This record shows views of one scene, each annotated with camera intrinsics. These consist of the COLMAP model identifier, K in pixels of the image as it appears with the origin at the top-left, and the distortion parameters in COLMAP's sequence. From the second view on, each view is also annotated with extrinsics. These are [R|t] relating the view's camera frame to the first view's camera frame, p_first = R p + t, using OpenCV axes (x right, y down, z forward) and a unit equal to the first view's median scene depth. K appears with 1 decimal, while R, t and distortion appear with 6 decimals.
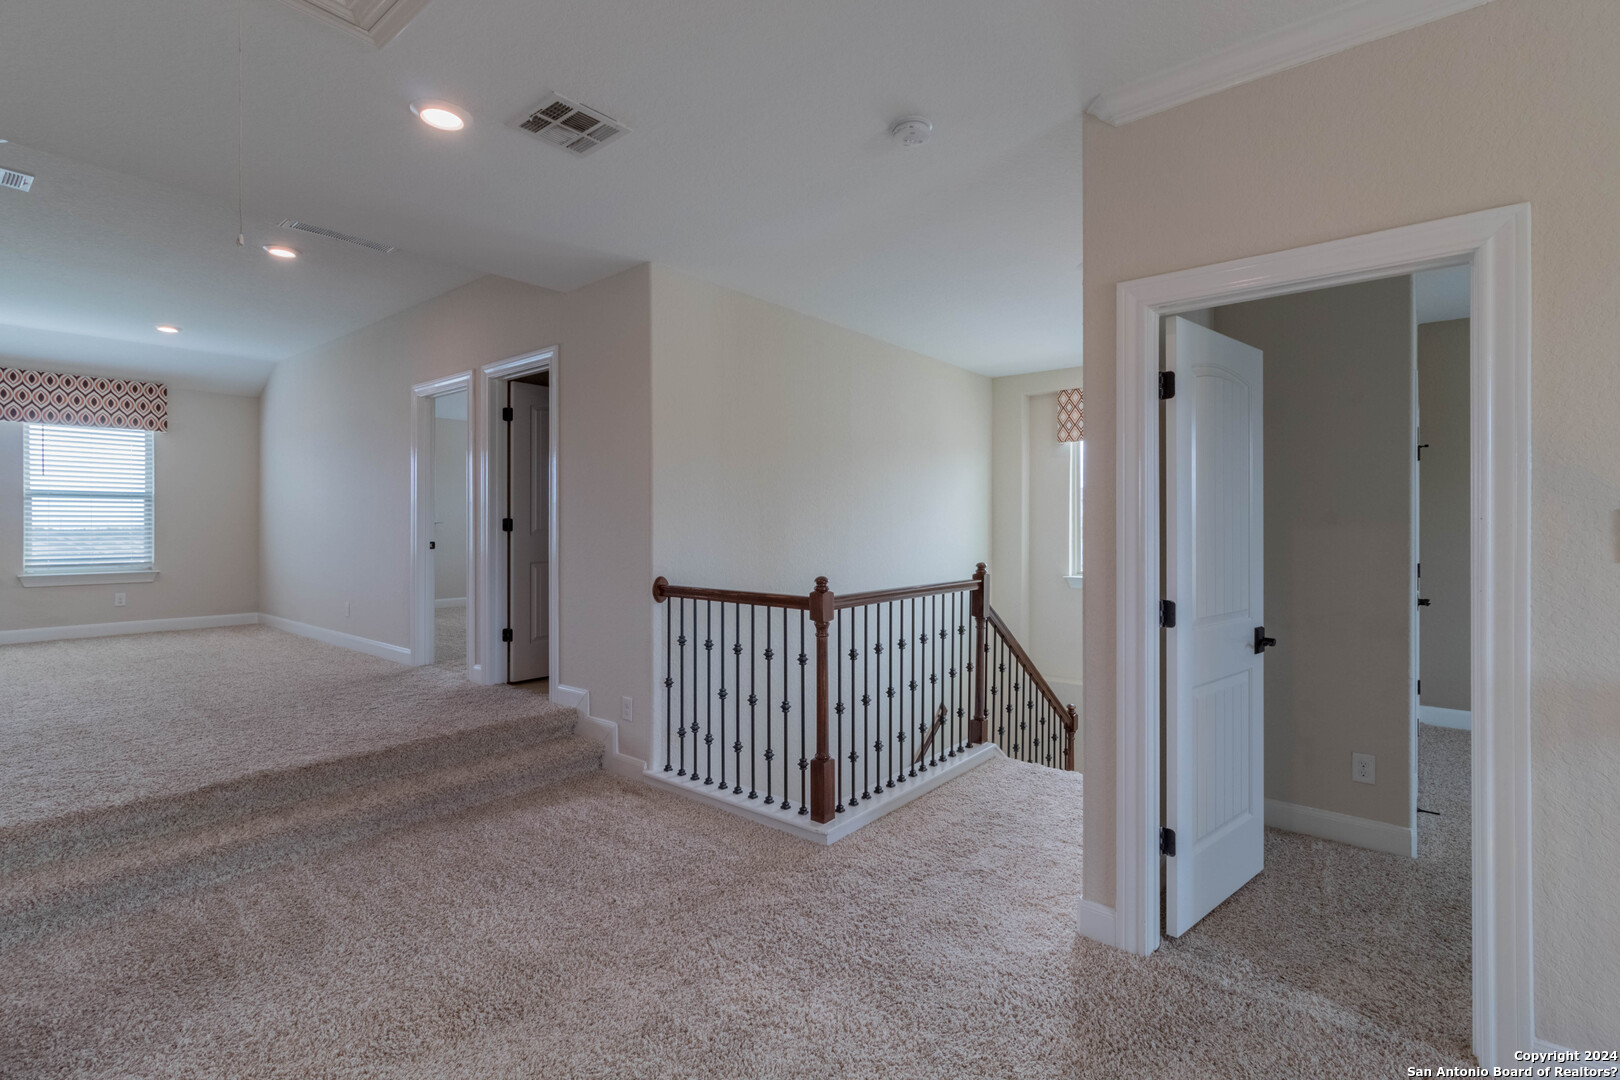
lens RADIAL K [[768.2, 0, 831.5], [0, 768.2, 538.3], [0, 0, 1]] dist [-0.000708, -0.000009]
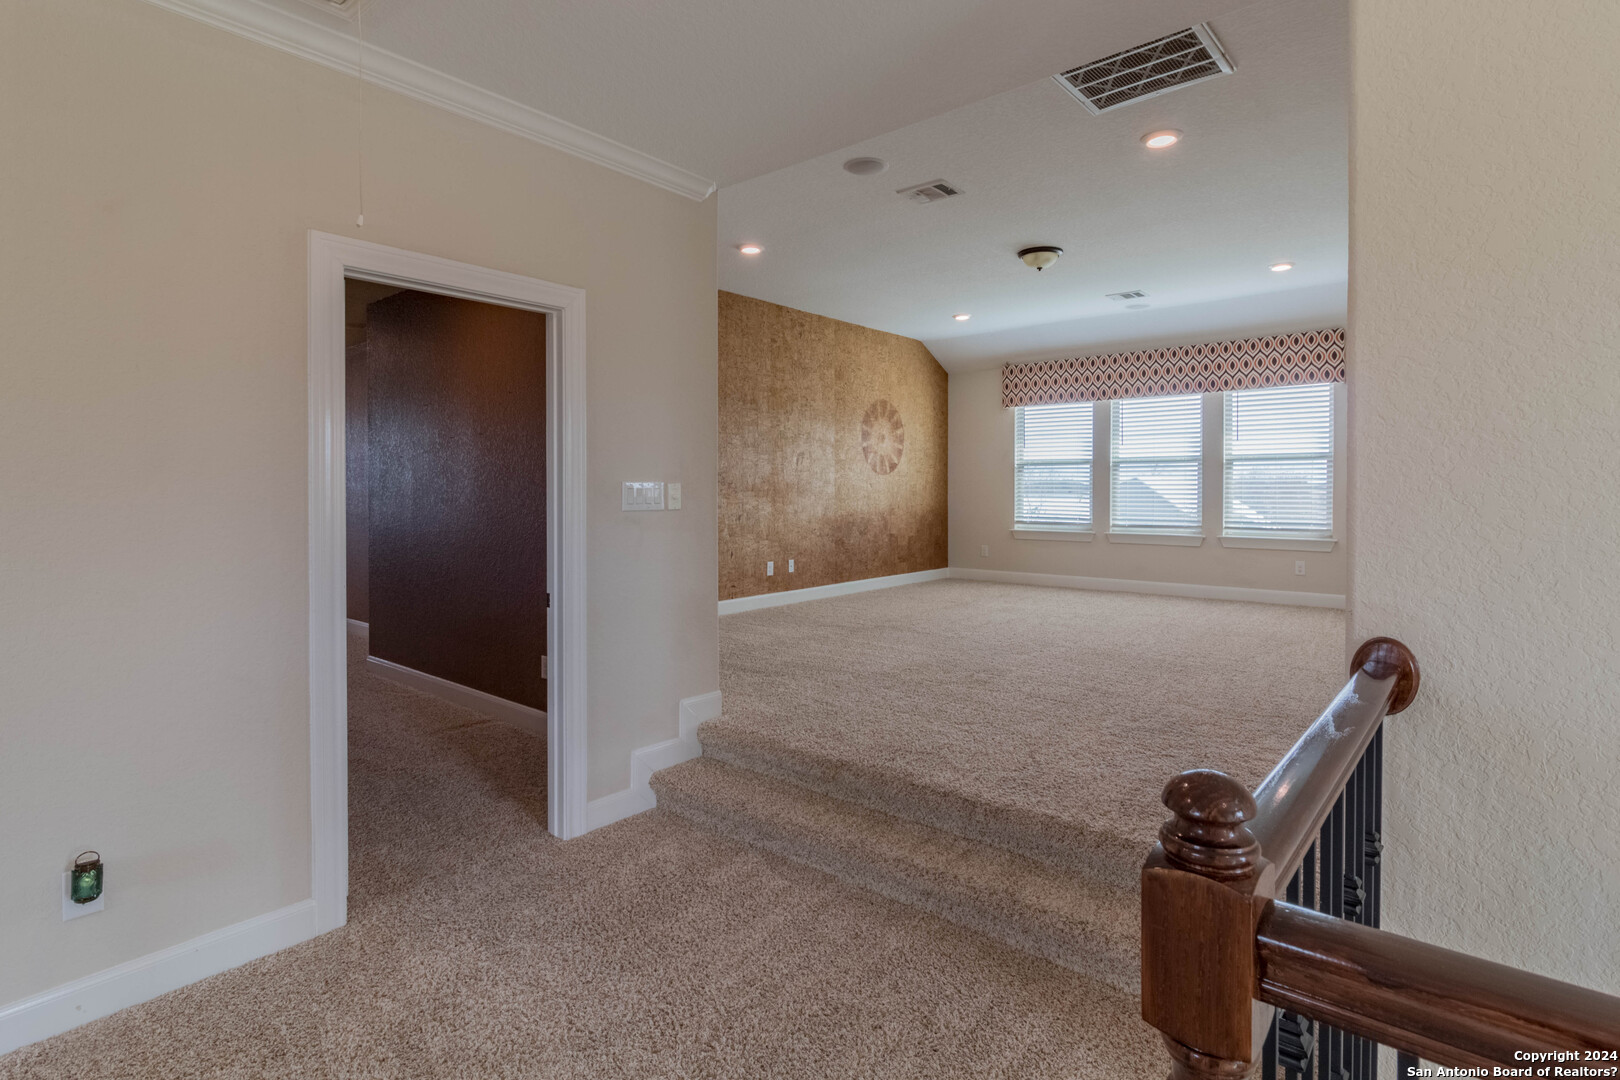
lens RADIAL K [[823.9, 0, 805.2], [0, 823.9, 520.8], [0, 0, 1]] dist [-0.001495, -0.000283]
pose [[-0.035334, 0.034218, -0.998790, 0.099038], [-0.010705, 0.999343, 0.034615, -0.005864], [0.999318, 0.011915, -0.034944, 0.420709]]
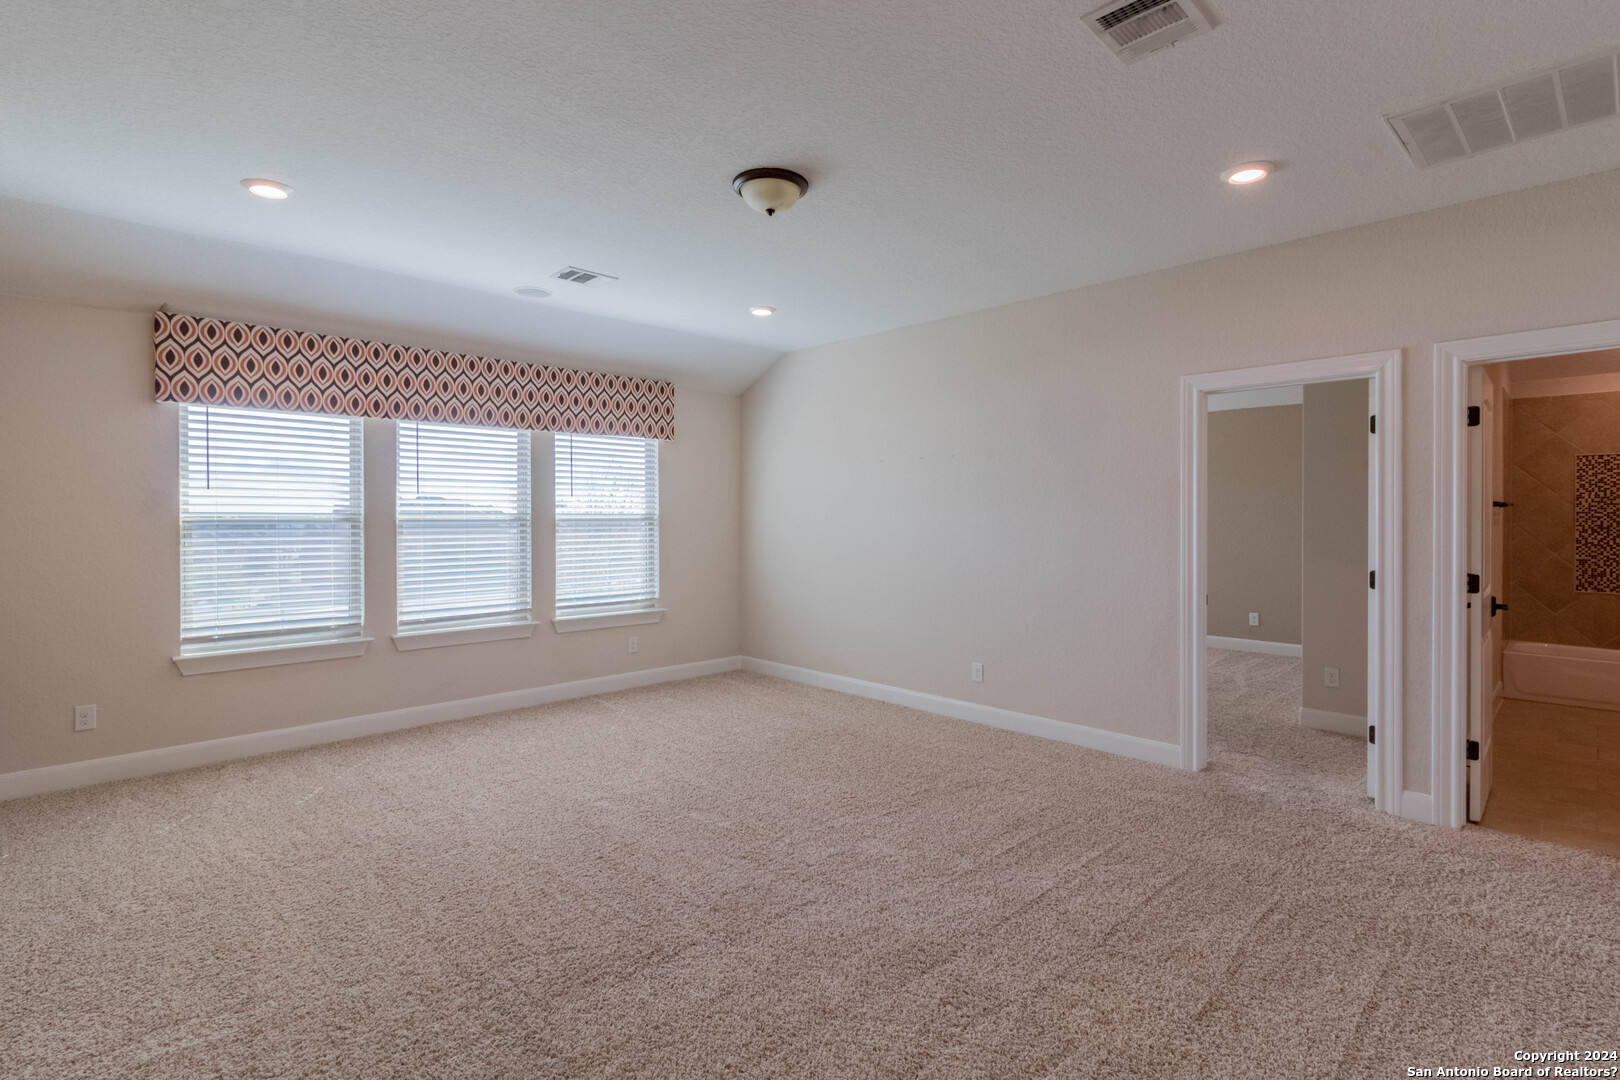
lens RADIAL K [[768.2, 0, 831.5], [0, 768.2, 538.3], [0, 0, 1]] dist [-0.000708, -0.000009]
pose [[0.992644, 0.005415, -0.120951, -0.603867], [-0.002802, 0.999759, 0.021766, -0.052122], [0.121040, -0.021267, 0.992420, 0.203950]]
